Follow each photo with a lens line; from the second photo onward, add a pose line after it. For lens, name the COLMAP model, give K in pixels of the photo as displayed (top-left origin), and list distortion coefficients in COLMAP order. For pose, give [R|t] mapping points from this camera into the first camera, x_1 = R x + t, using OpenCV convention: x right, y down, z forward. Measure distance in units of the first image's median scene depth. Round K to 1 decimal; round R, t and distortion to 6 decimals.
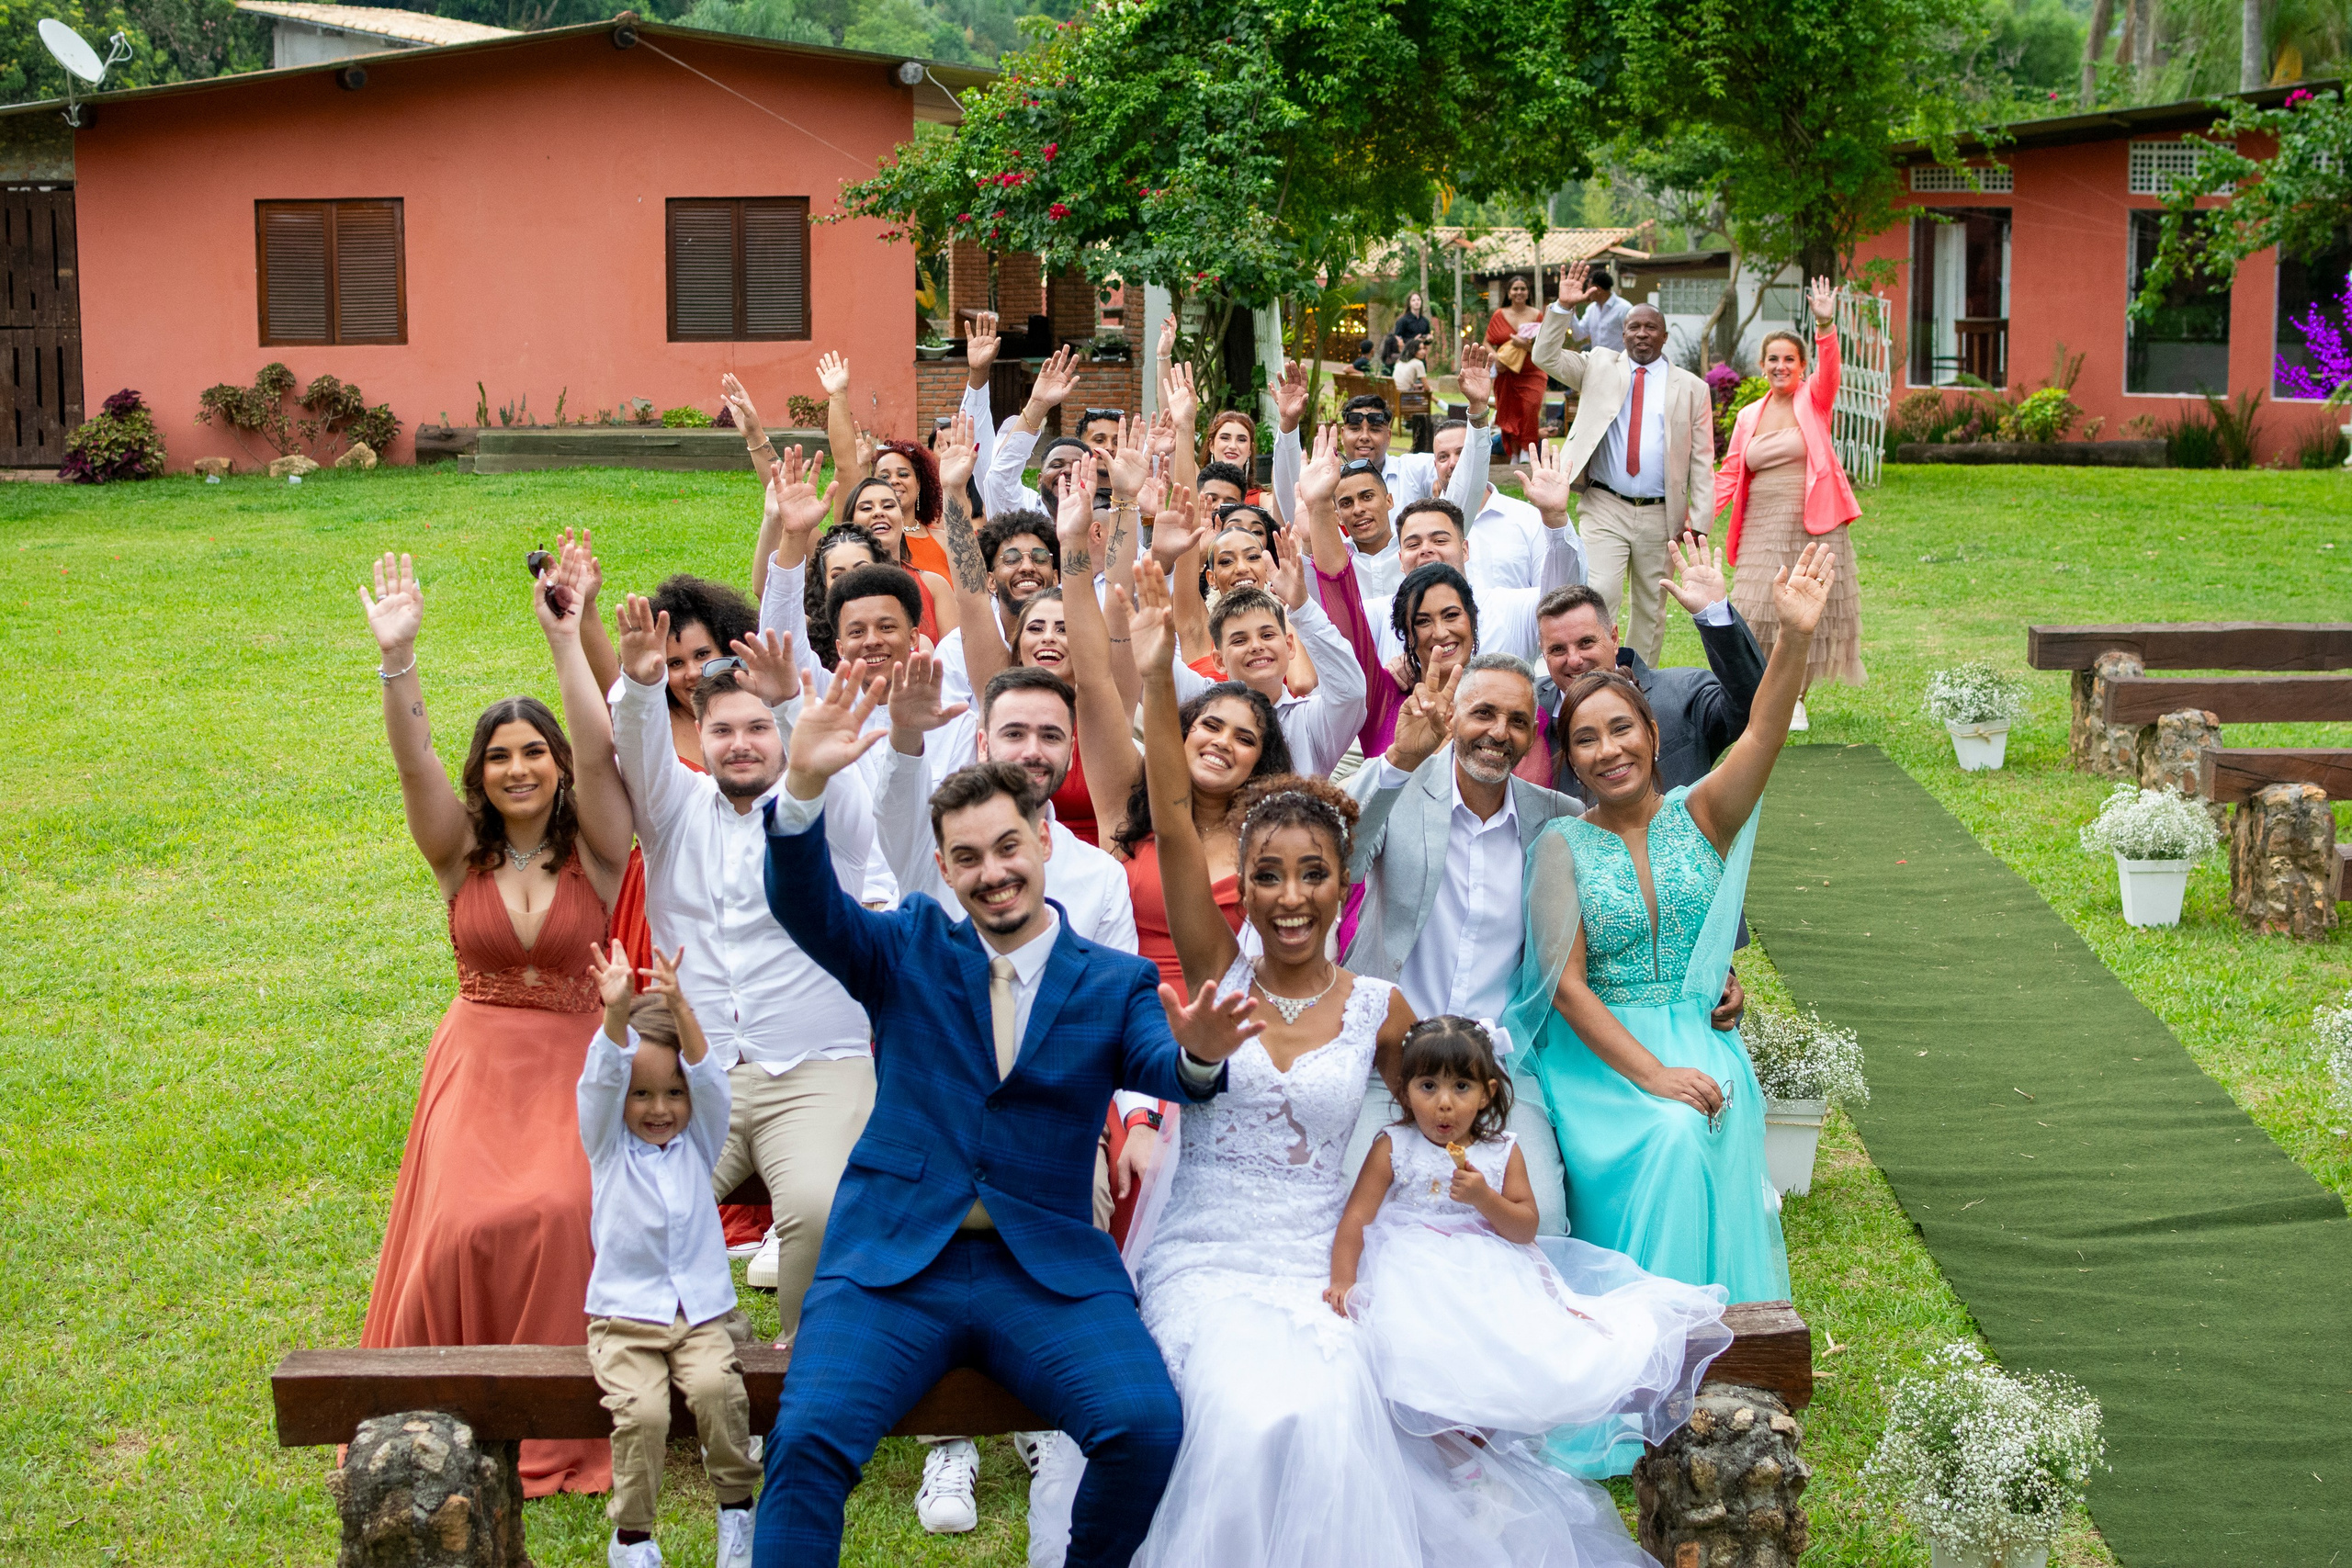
lens RADIAL K [[3431.2, 0, 1176.0], [0, 3431.2, 784.0], [0, 0, 1]] dist [-0.199974, 0.251256]
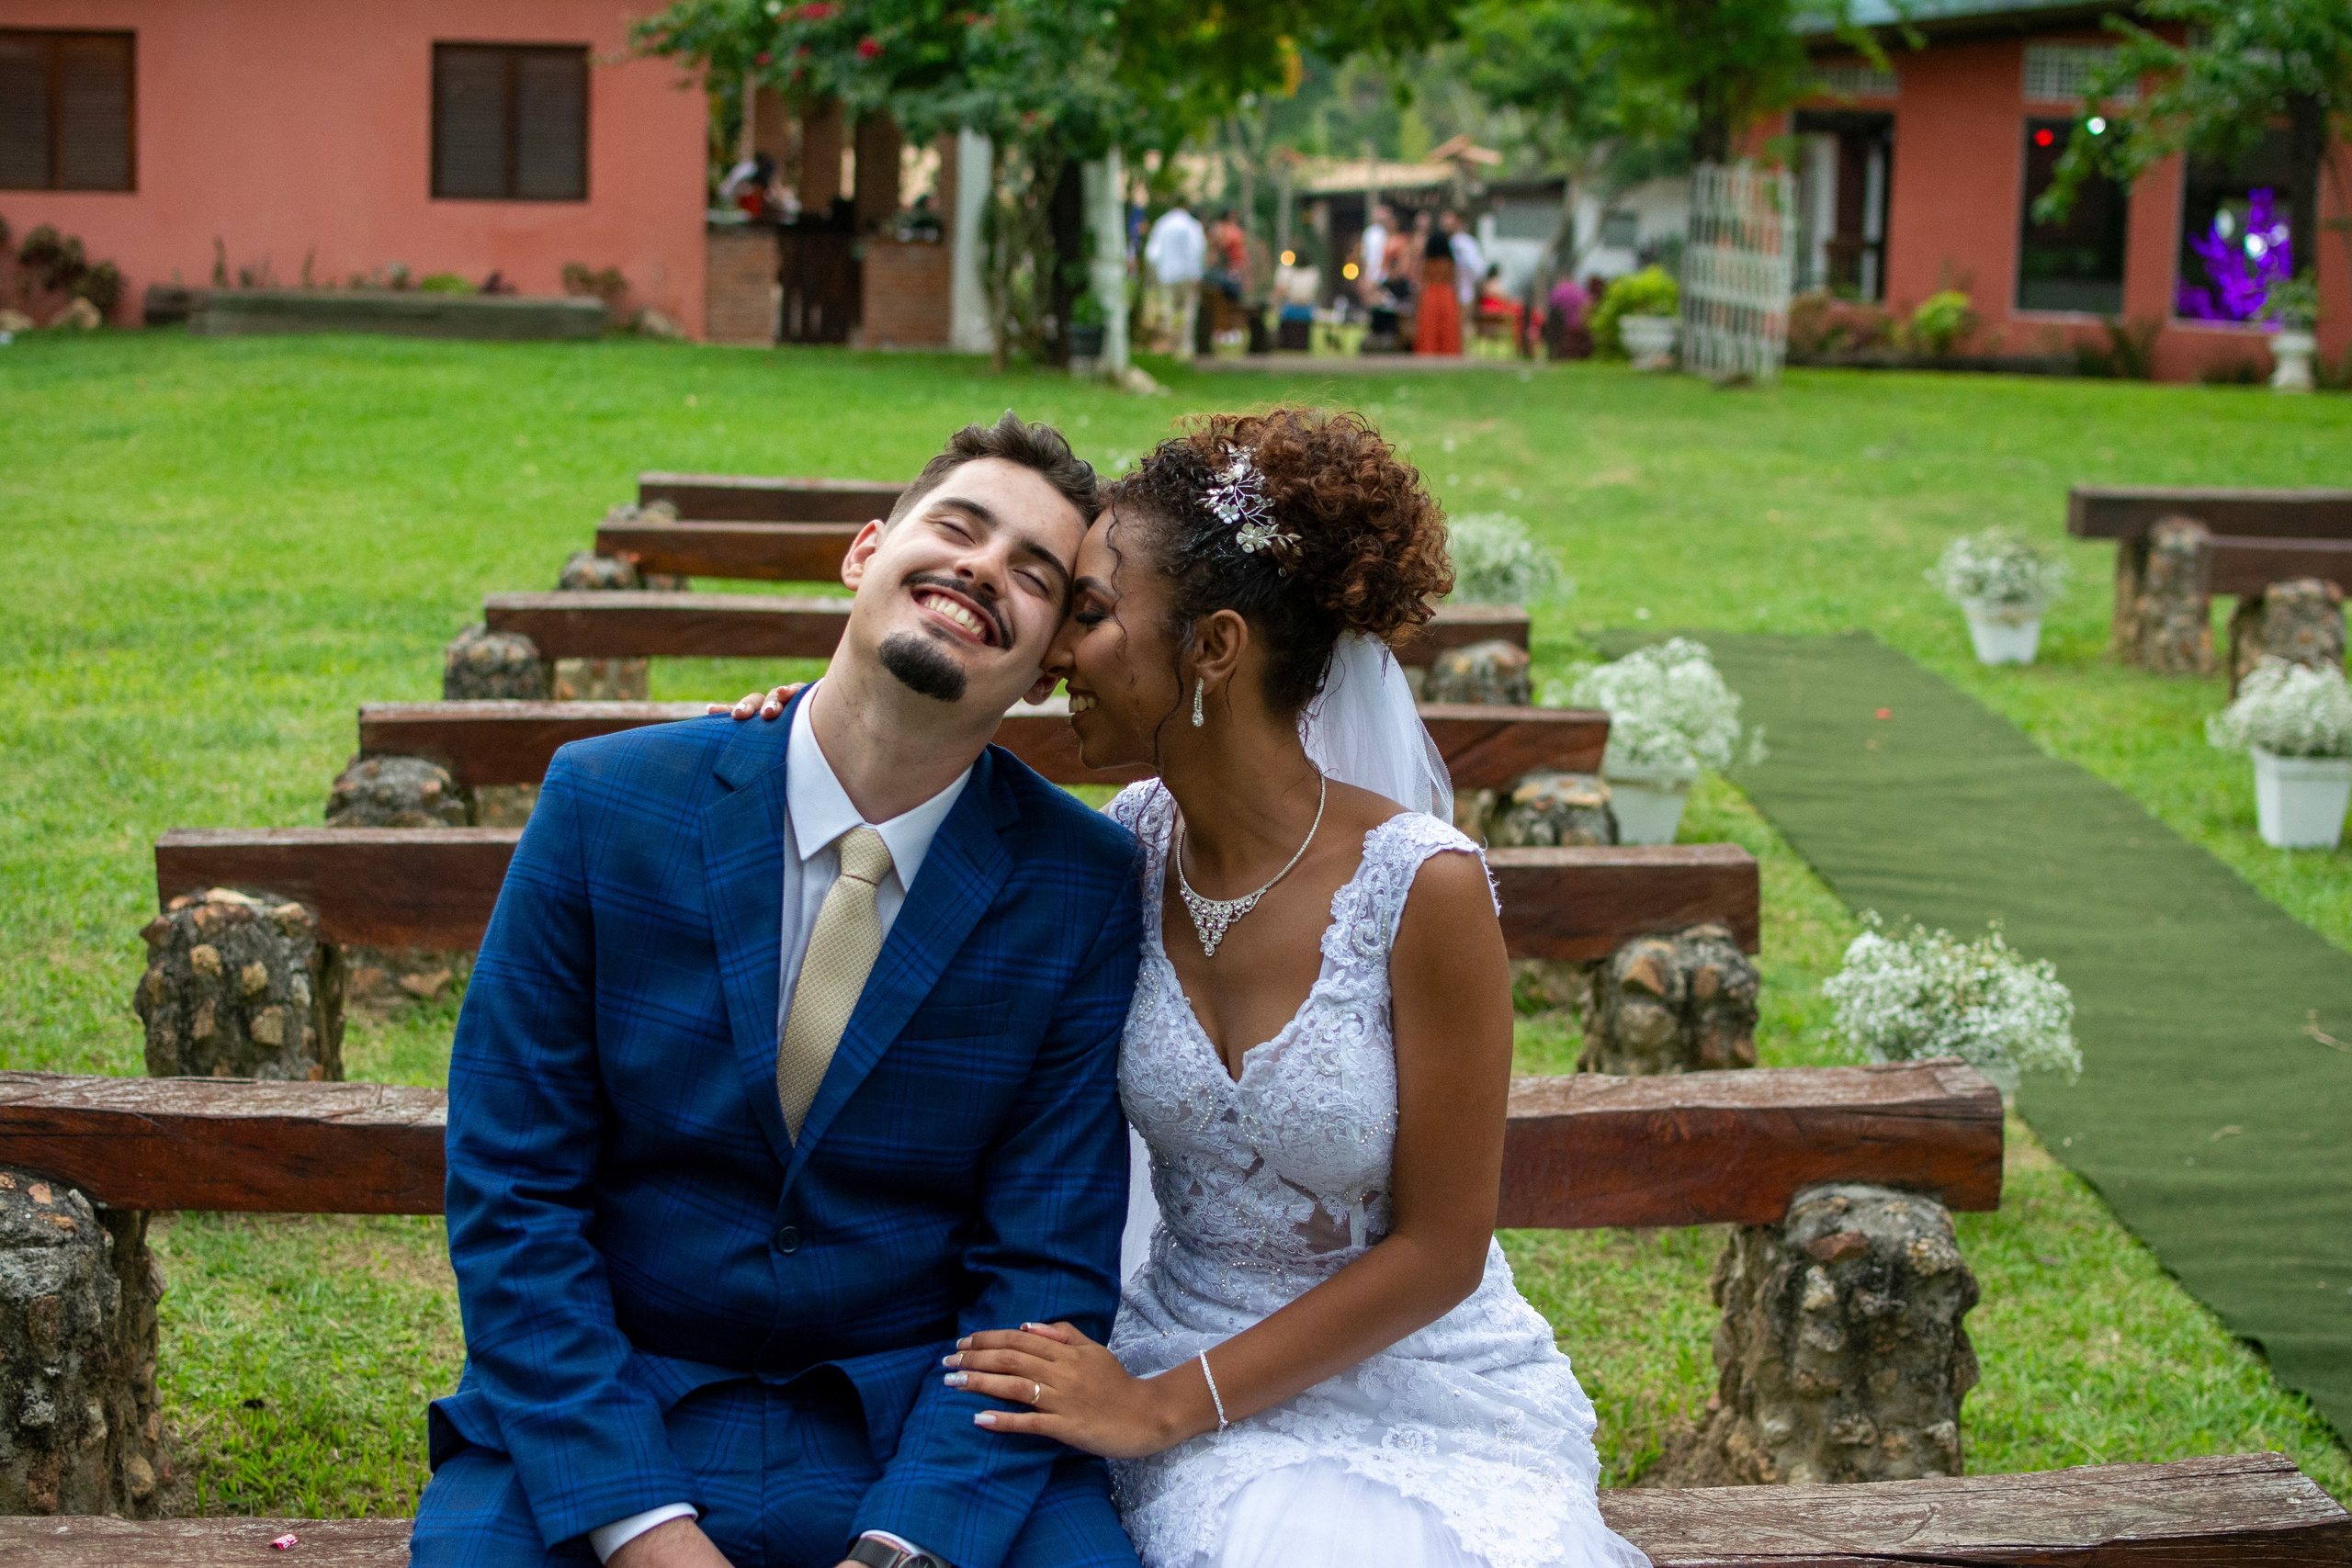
lens RADIAL K [[3431.2, 0, 1176.0], [0, 3431.2, 784.0], [0, 0, 1]] dist [-0.199974, 0.251256]
pose [[0.997875, 0.021028, 0.061667, -0.005022], [-0.021842, 0.999683, 0.012561, 0.009820], [-0.061383, -0.013881, 0.998018, 0.105686]]
